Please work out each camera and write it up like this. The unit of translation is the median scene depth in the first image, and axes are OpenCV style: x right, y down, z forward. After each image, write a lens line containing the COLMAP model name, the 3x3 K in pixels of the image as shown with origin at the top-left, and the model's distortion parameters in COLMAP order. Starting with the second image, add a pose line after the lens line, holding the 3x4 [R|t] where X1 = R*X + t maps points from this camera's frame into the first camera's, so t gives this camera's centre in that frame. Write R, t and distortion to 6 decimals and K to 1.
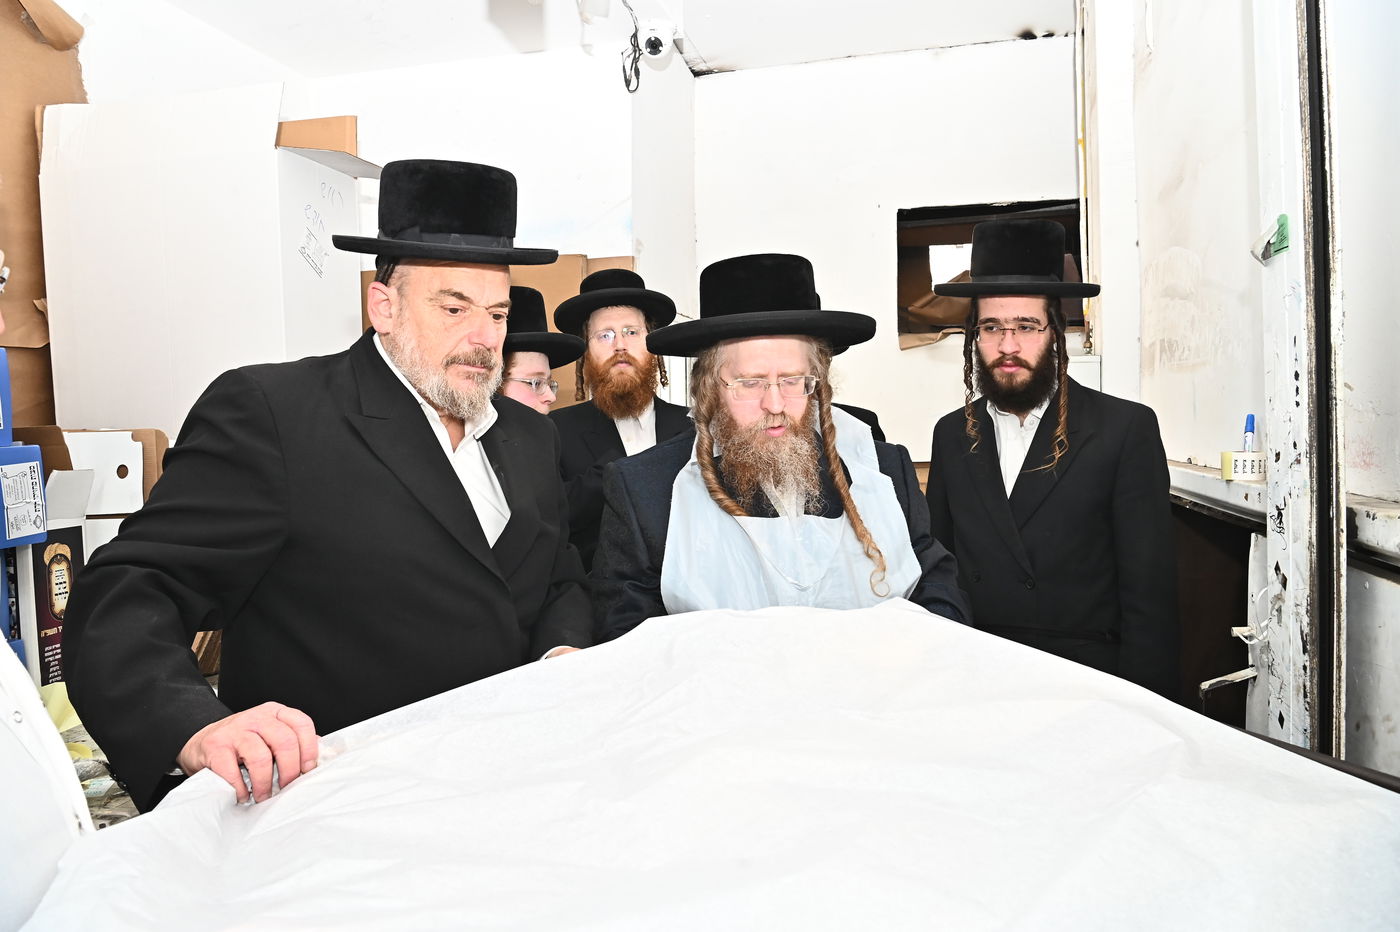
lens RADIAL K [[1034.2, 0, 700.0], [0, 1034.2, 466.0], [0, 0, 1]] dist [-0.053459, 0.010549]
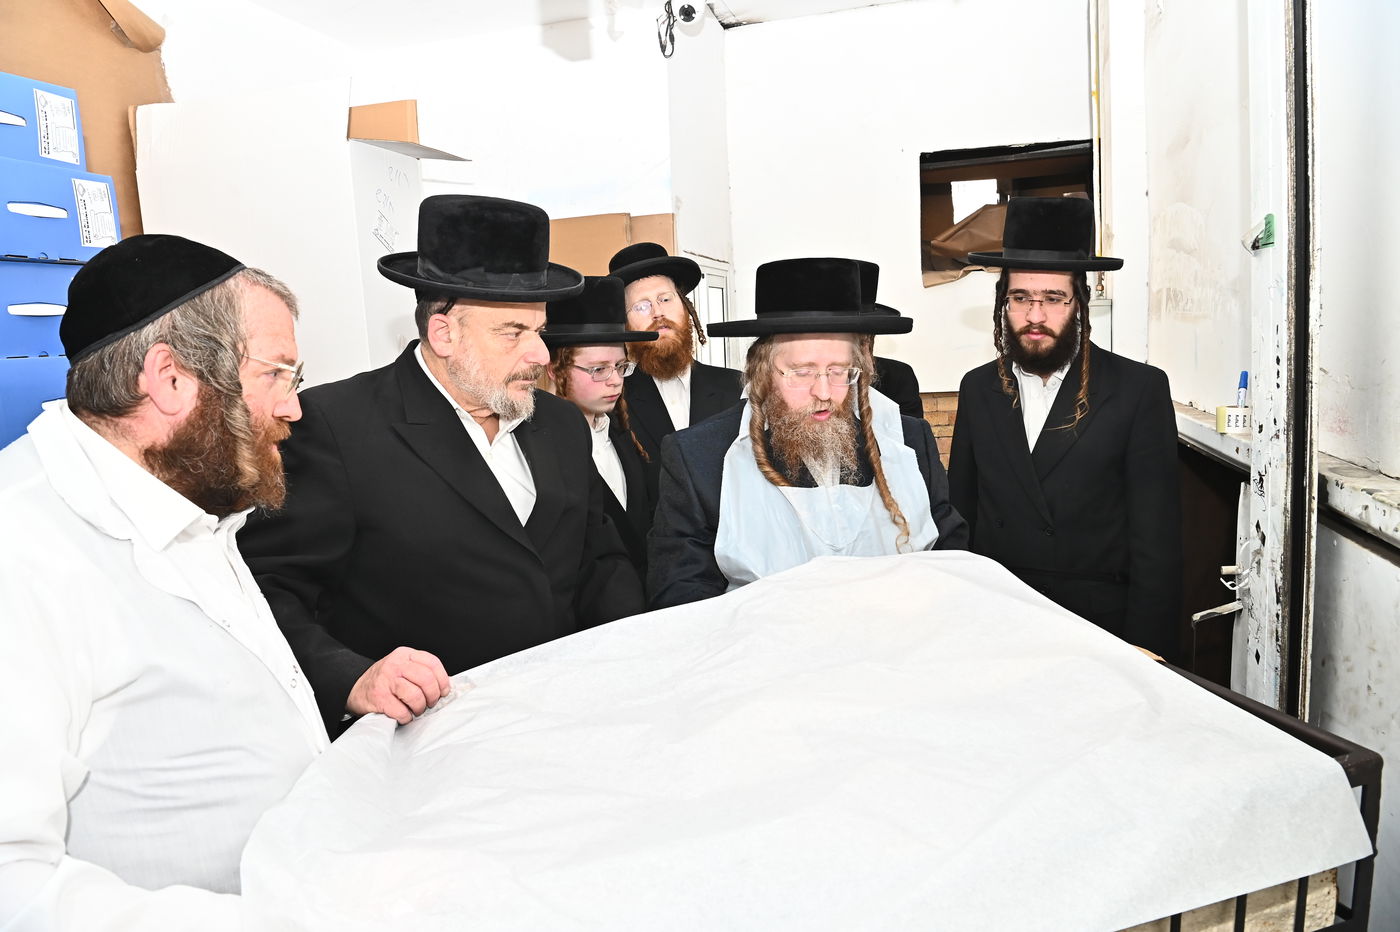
lens RADIAL K [[975.5, 0, 699.7], [0, 975.5, 474.6], [0, 0, 1]] dist [-0.063781, 0.008495]
pose [[0.999073, -0.022252, -0.036844, -0.014154], [0.025707, 0.995038, 0.096117, -0.070753], [0.034522, -0.096975, 0.994688, -0.072962]]
